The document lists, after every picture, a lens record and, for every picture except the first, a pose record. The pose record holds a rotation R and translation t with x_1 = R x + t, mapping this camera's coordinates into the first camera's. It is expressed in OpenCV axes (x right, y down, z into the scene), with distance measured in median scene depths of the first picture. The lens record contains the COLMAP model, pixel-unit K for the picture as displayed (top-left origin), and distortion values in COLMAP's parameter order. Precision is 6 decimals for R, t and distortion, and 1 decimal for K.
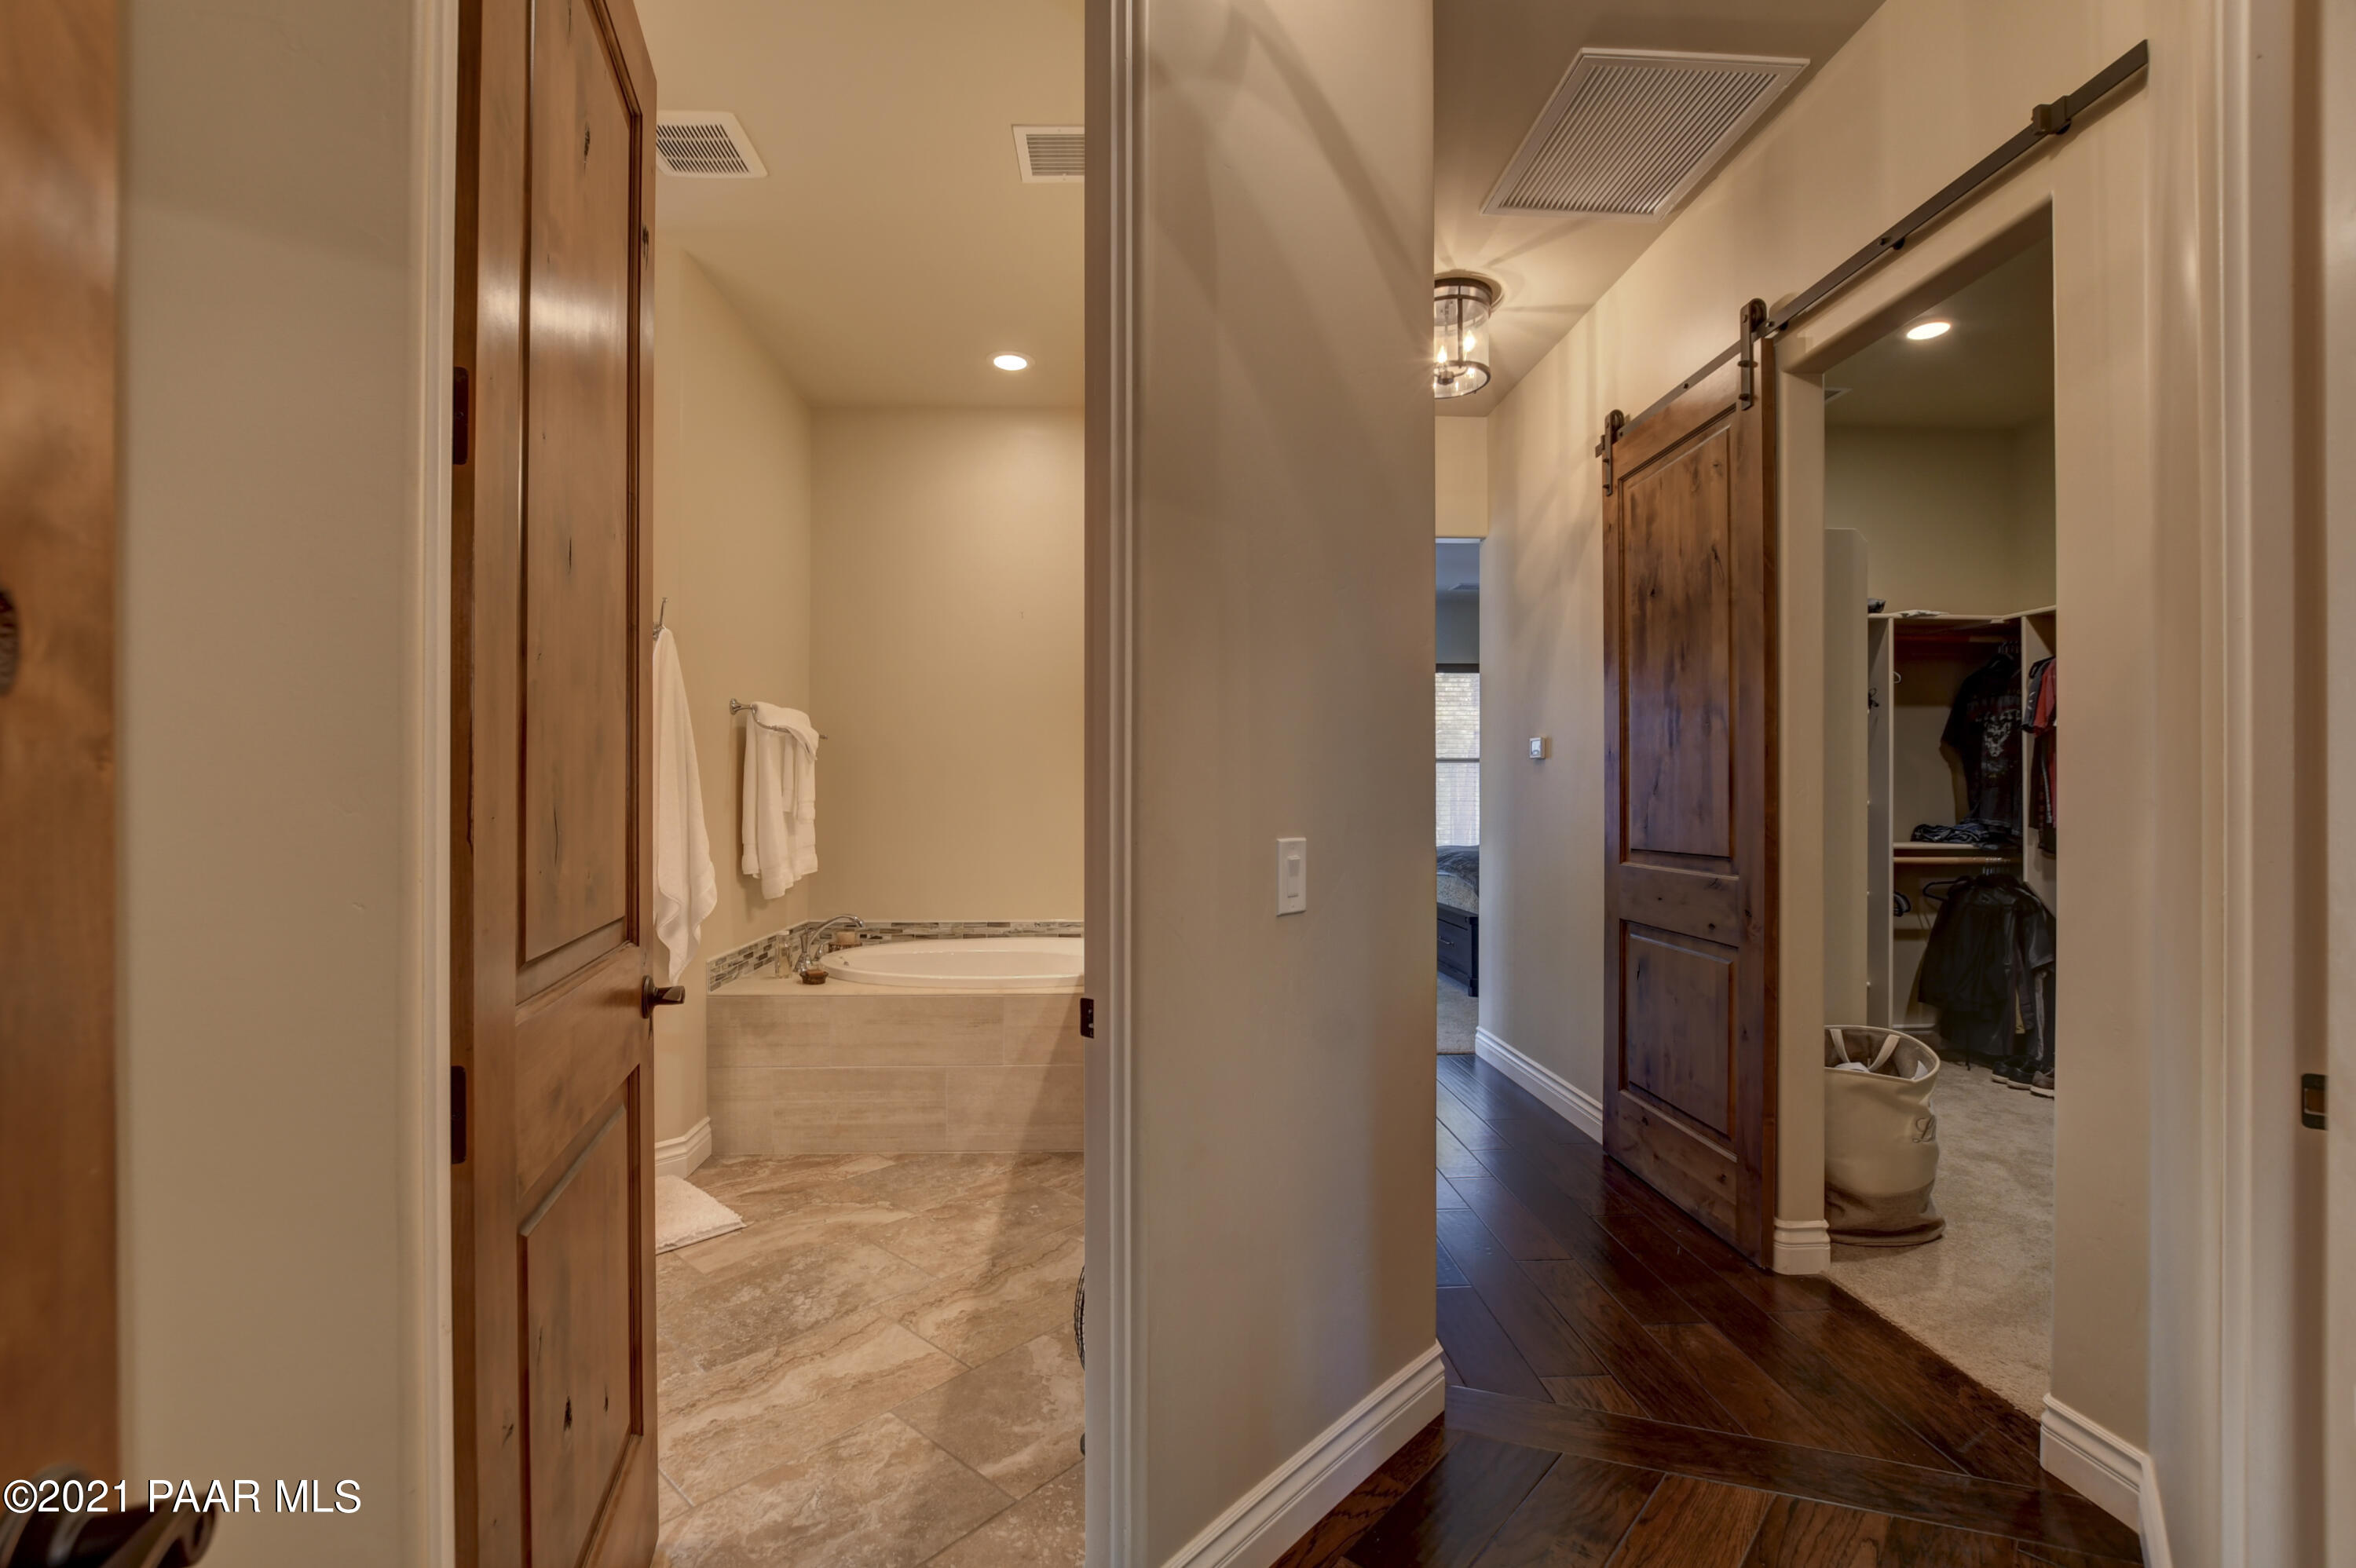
lens RADIAL K [[1019.9, 0, 1174.9], [0, 1019.9, 791.2], [0, 0, 1]] dist [-0.001687, -0.000170]
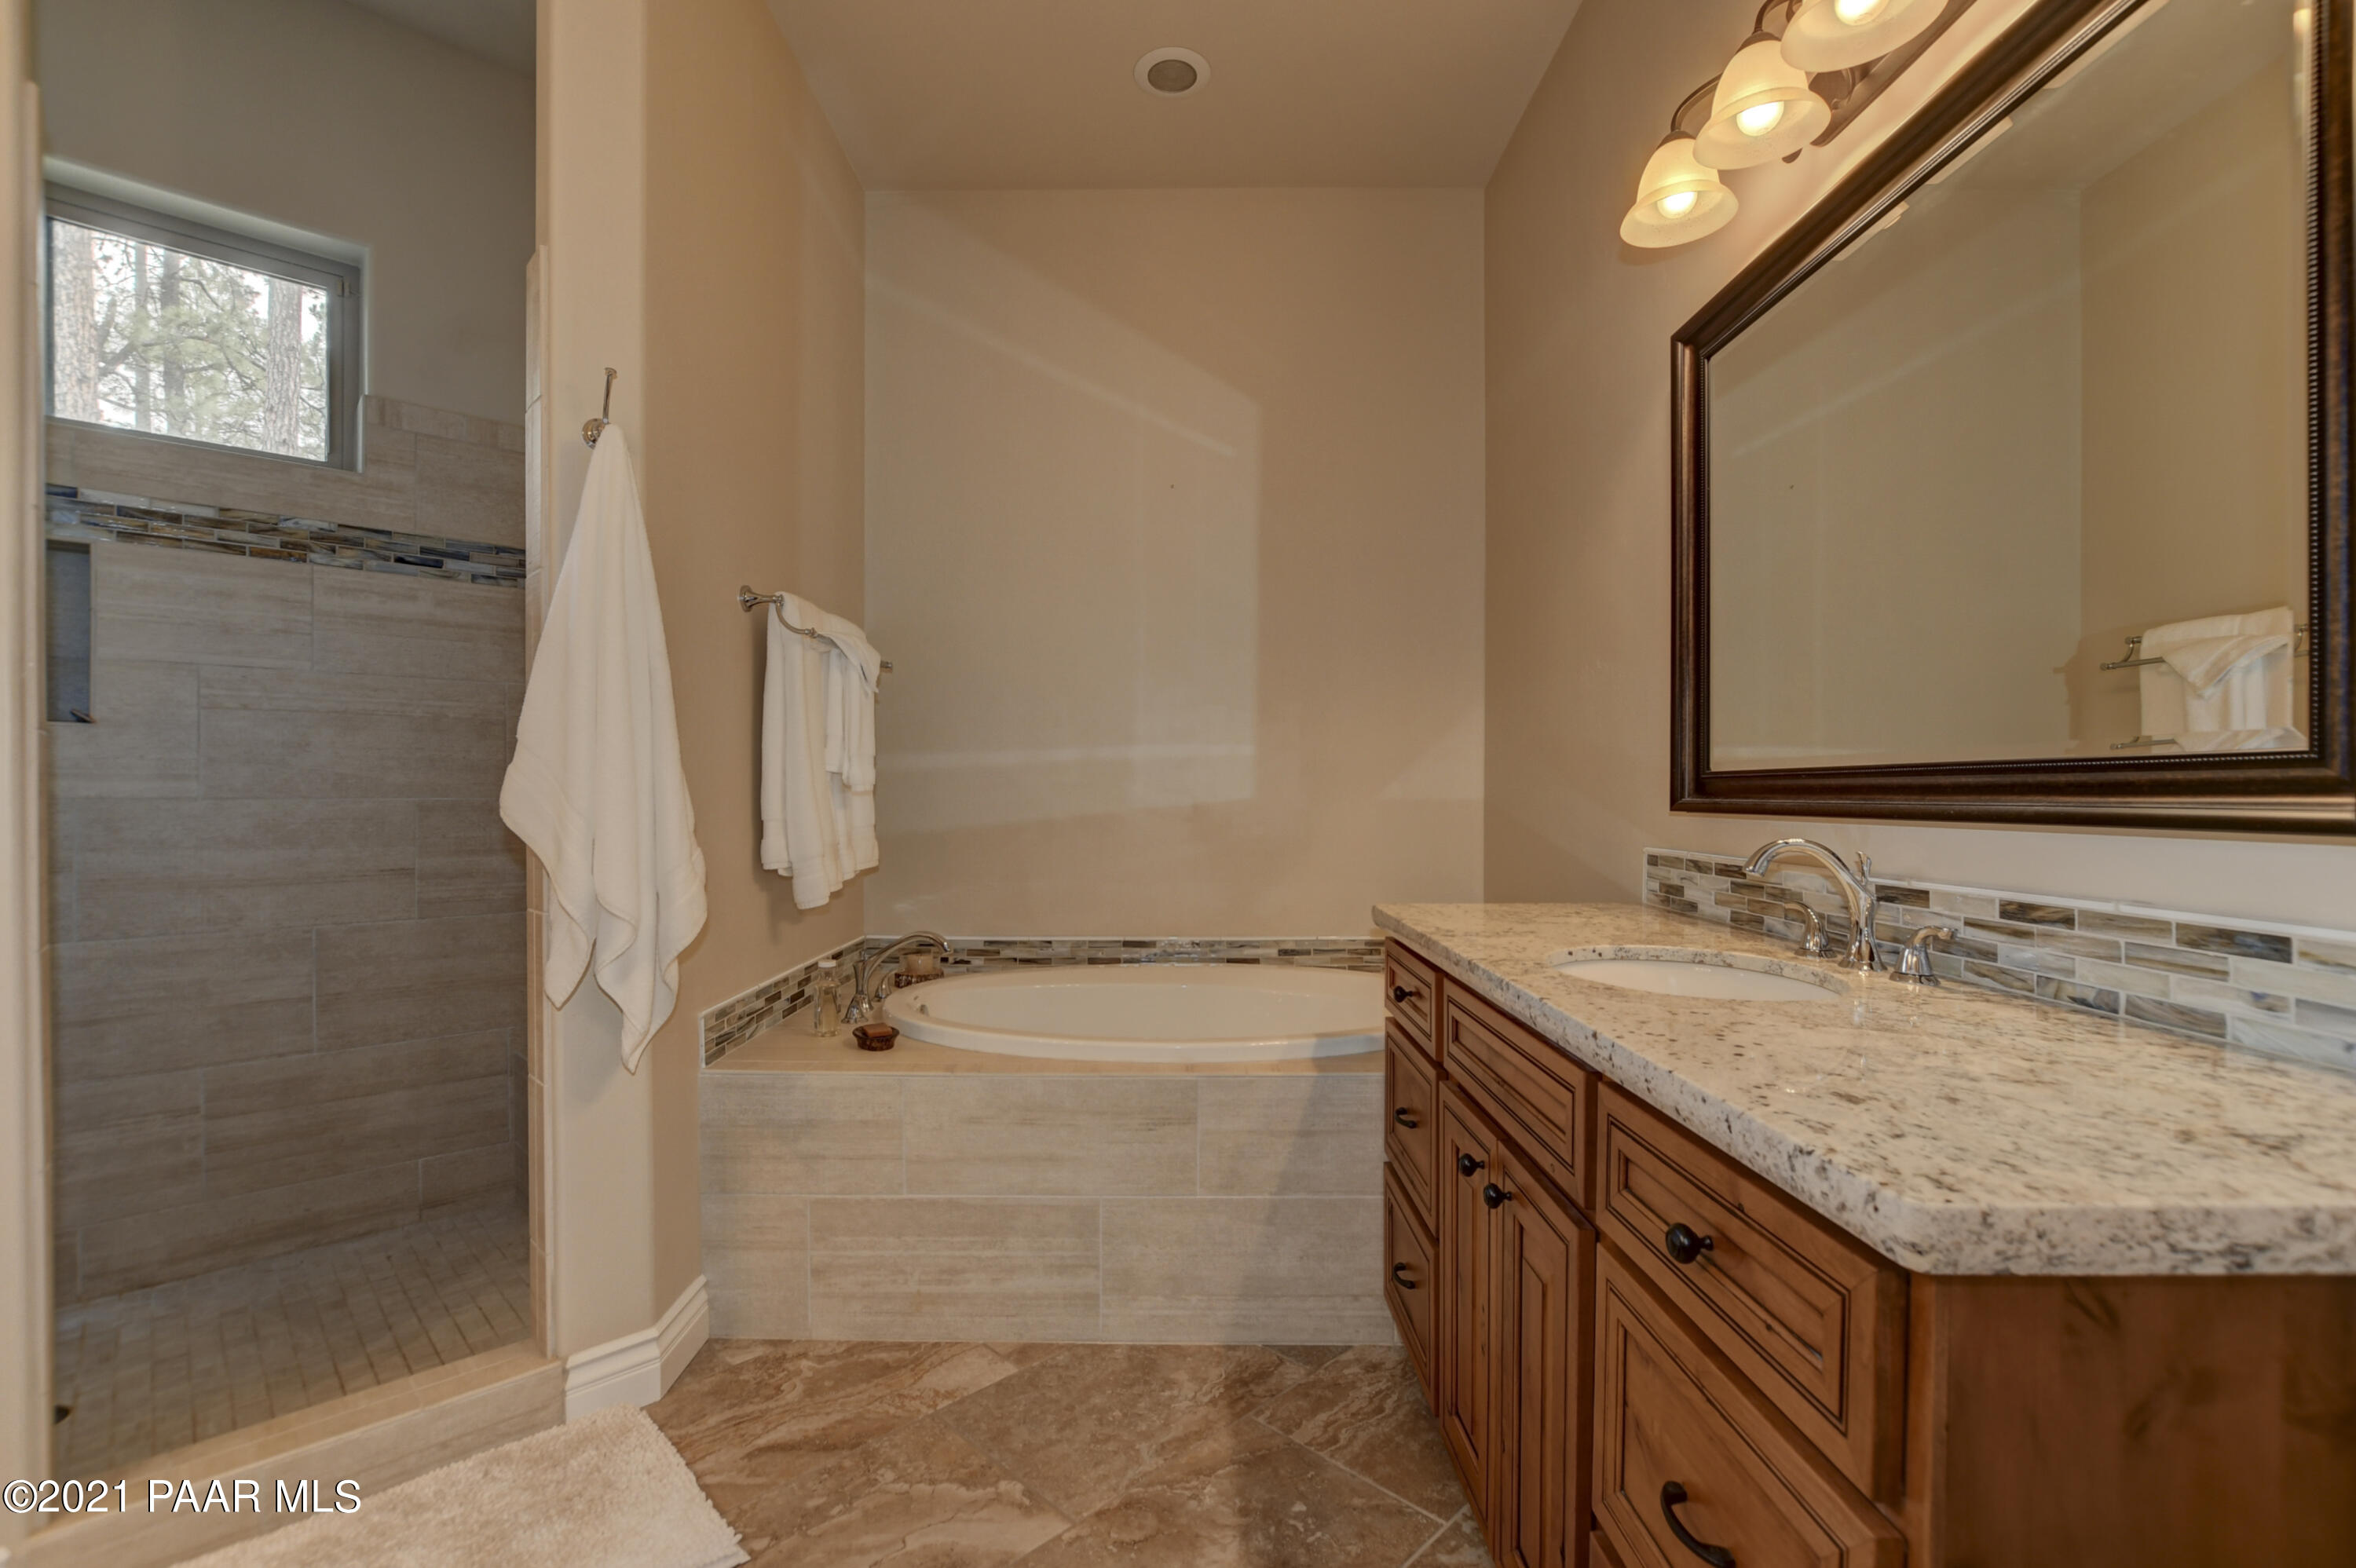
lens RADIAL K [[1054.0, 0, 1171.2], [0, 1054.0, 794.6], [0, 0, 1]] dist [-0.002984, -0.000260]
pose [[0.998255, -0.004771, -0.058854, -0.140344], [0.005141, 0.999968, 0.006140, 0.034360], [0.058822, -0.006432, 0.998248, 0.384409]]
